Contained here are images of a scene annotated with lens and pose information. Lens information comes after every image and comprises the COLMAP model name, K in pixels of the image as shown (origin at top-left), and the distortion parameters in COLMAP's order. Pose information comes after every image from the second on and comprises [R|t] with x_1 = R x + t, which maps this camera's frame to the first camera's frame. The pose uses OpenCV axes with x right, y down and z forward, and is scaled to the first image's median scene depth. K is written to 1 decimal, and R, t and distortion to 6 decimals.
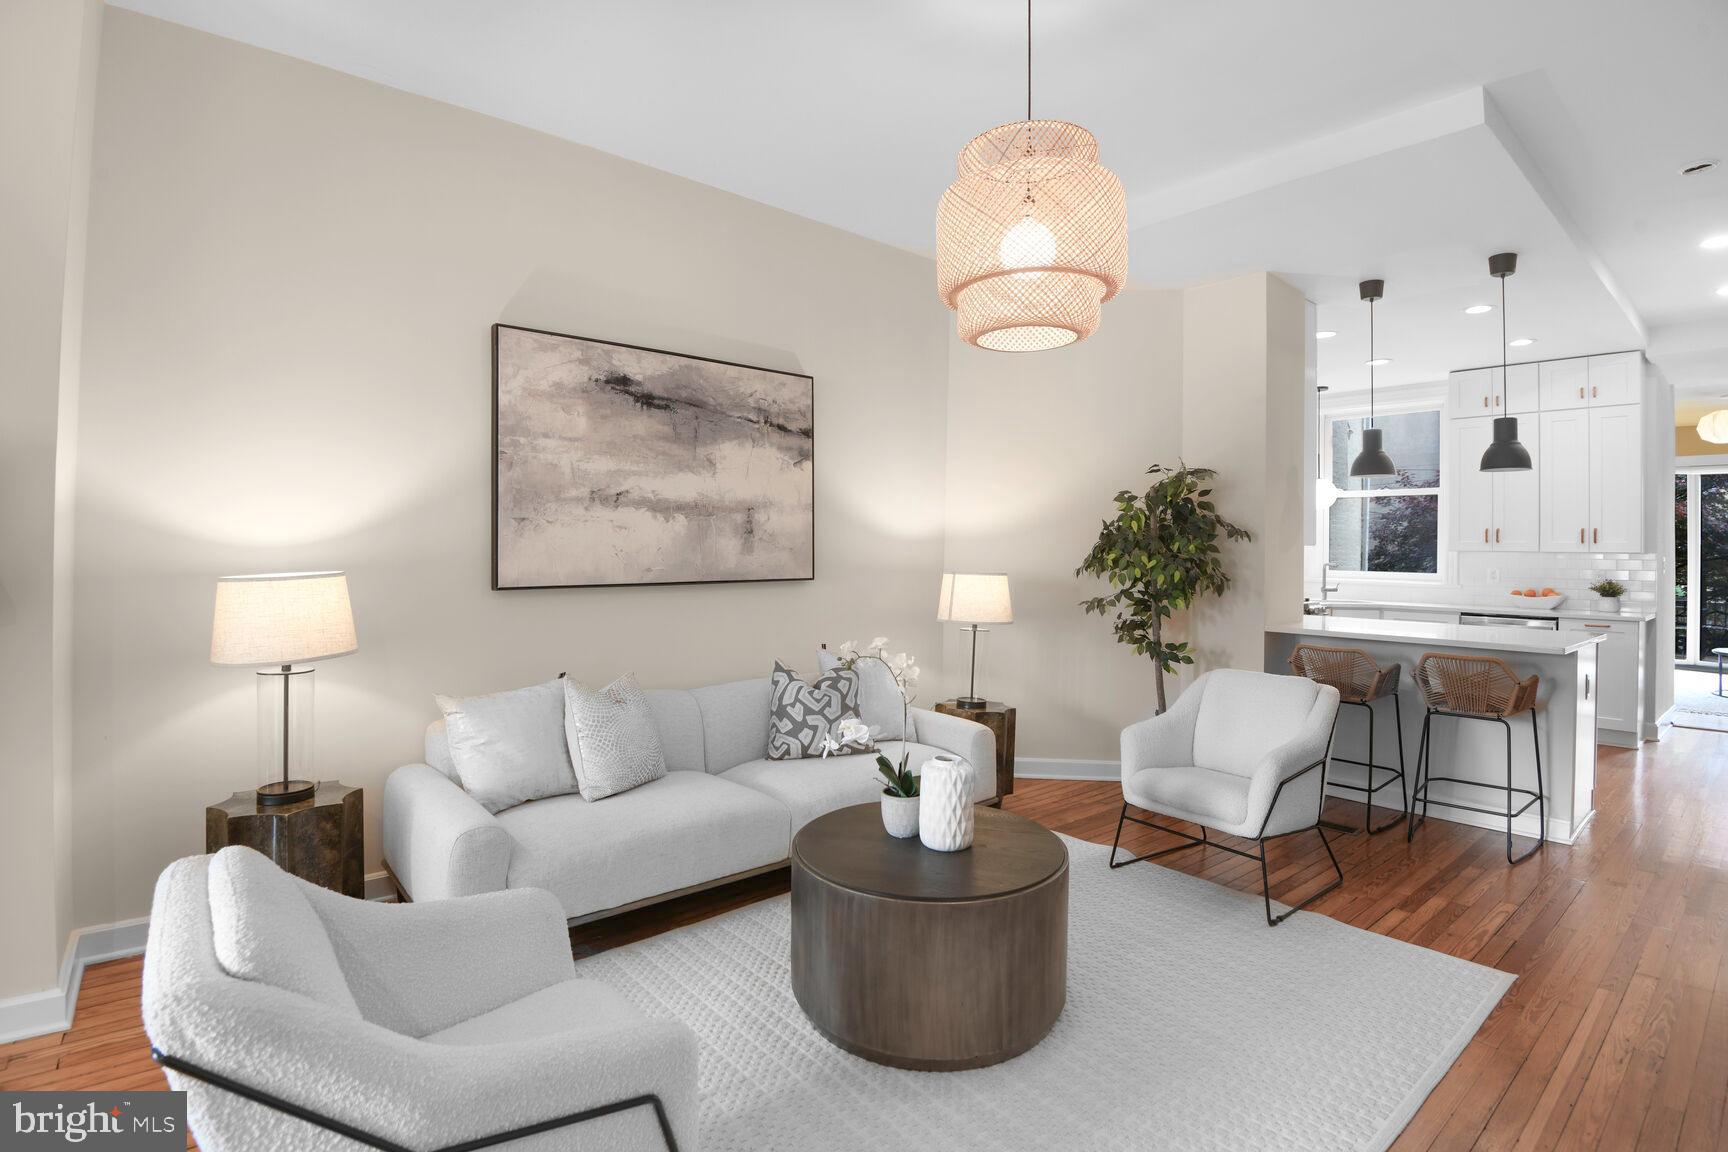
lens RADIAL K [[816.5, 0, 852.6], [0, 816.5, 530.8], [0, 0, 1]] dist [0.000583, -0.022152]
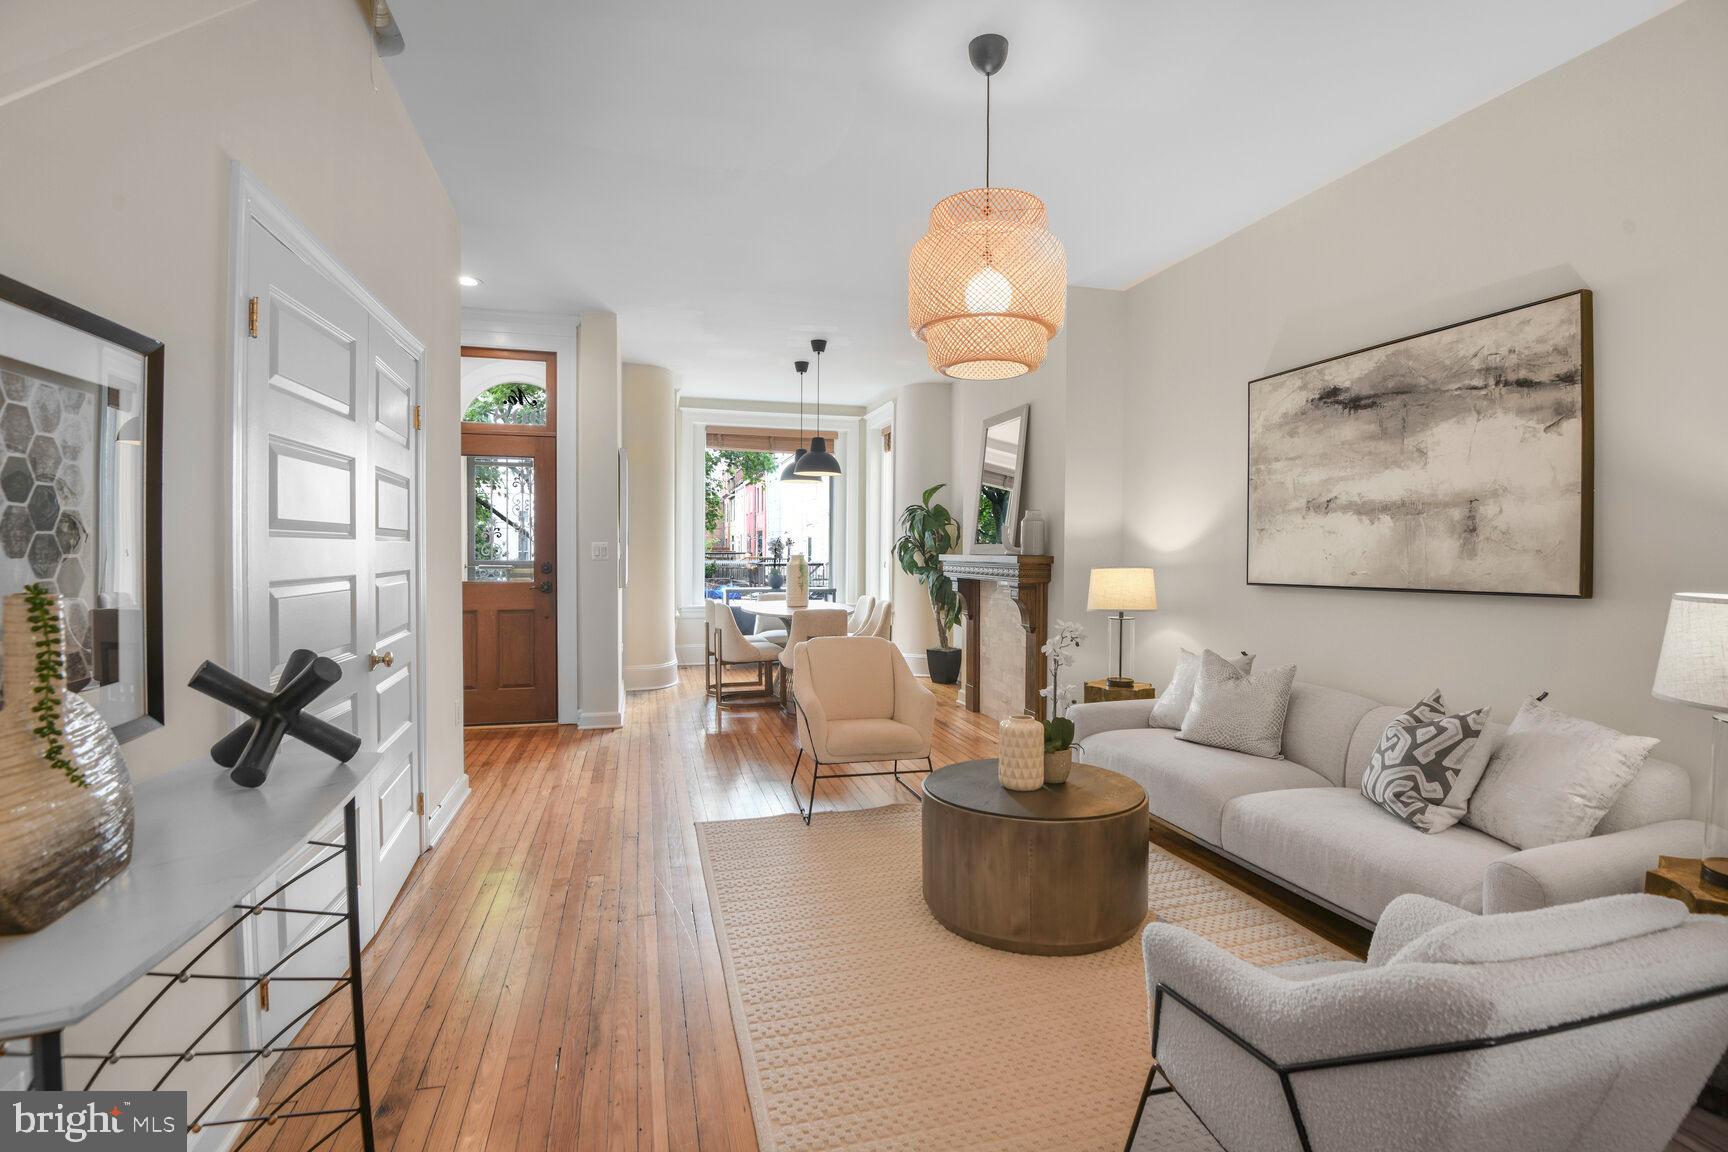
lens RADIAL K [[816.5, 0, 852.6], [0, 816.5, 530.8], [0, 0, 1]] dist [0.000583, -0.022152]
pose [[-0.417503, -0.036119, -0.907958, 0.868572], [0.008745, 0.999004, -0.043762, 0.032288], [0.908634, -0.026211, -0.416771, 0.820603]]
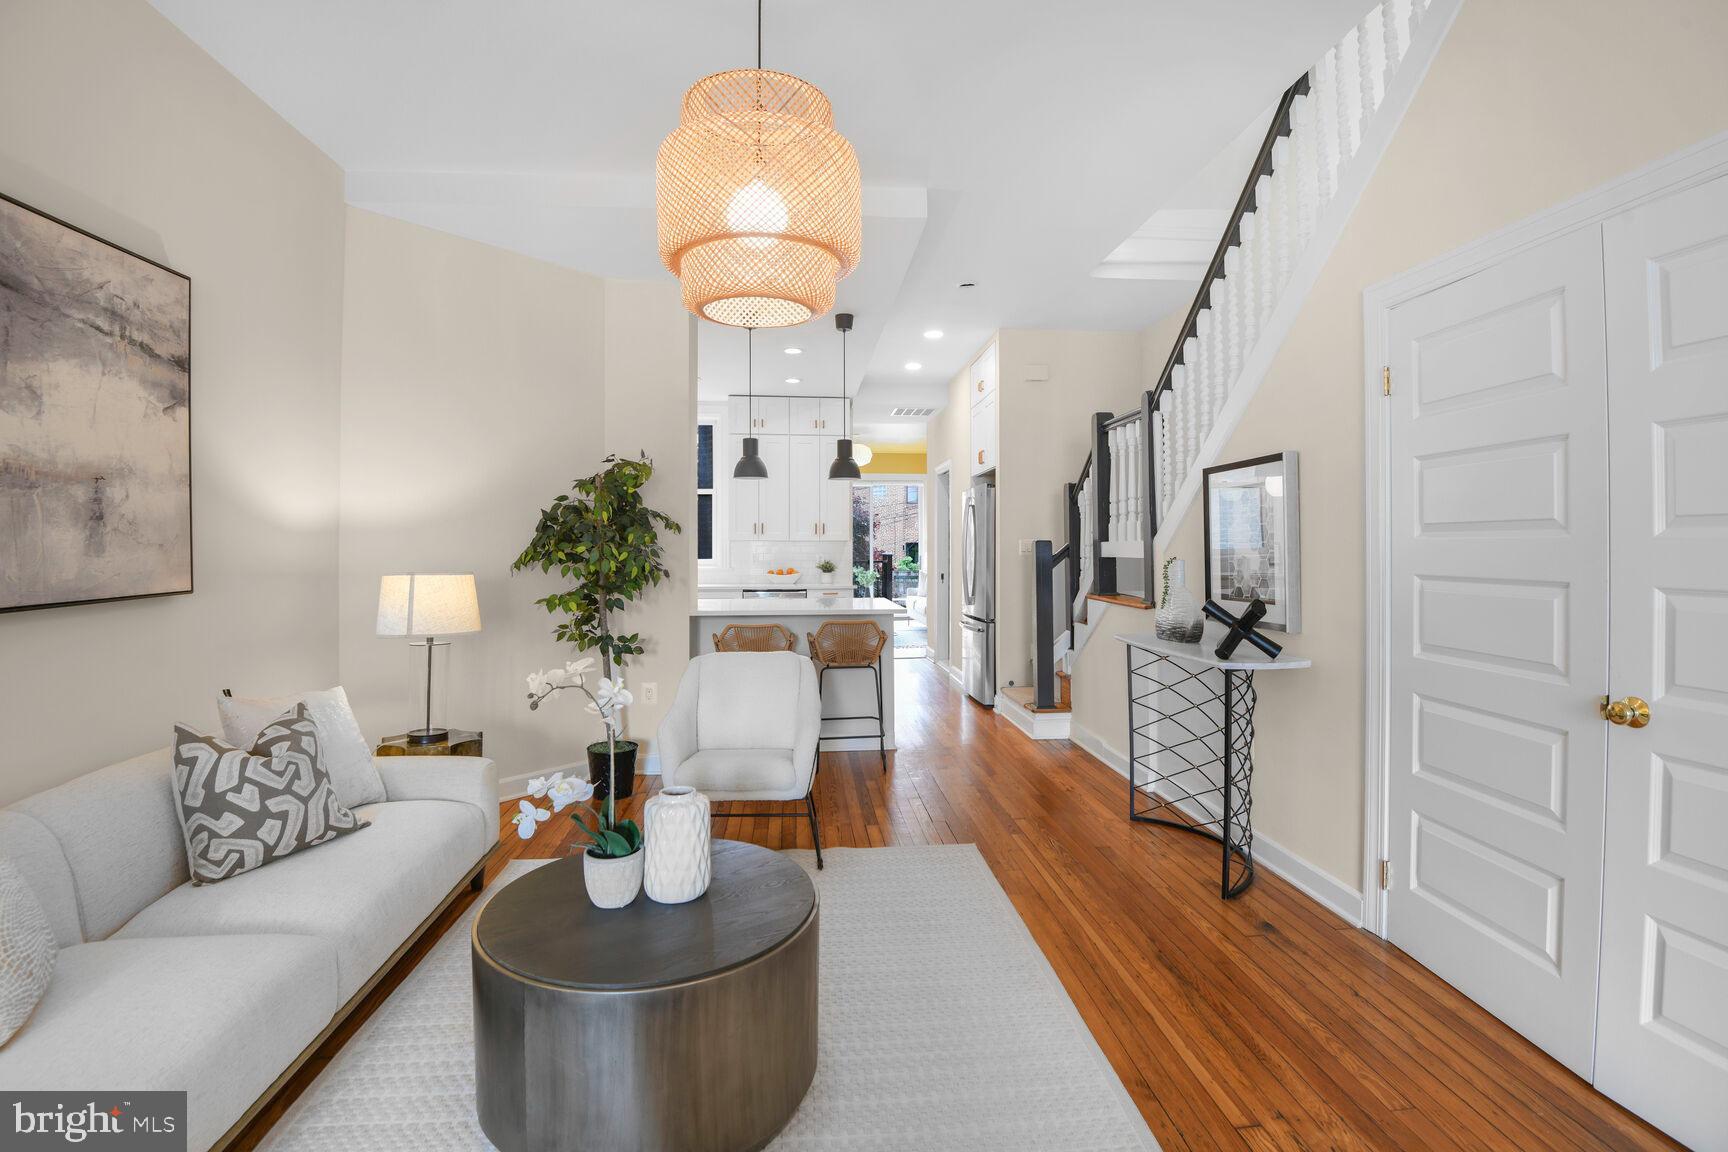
lens RADIAL K [[816.5, 0, 852.6], [0, 816.5, 530.8], [0, 0, 1]] dist [0.000583, -0.022152]
pose [[0.576839, 0.001737, 0.816856, -0.298553], [-0.011631, 0.999914, 0.006087, 0.001079], [-0.816775, -0.013012, 0.576809, 0.230995]]
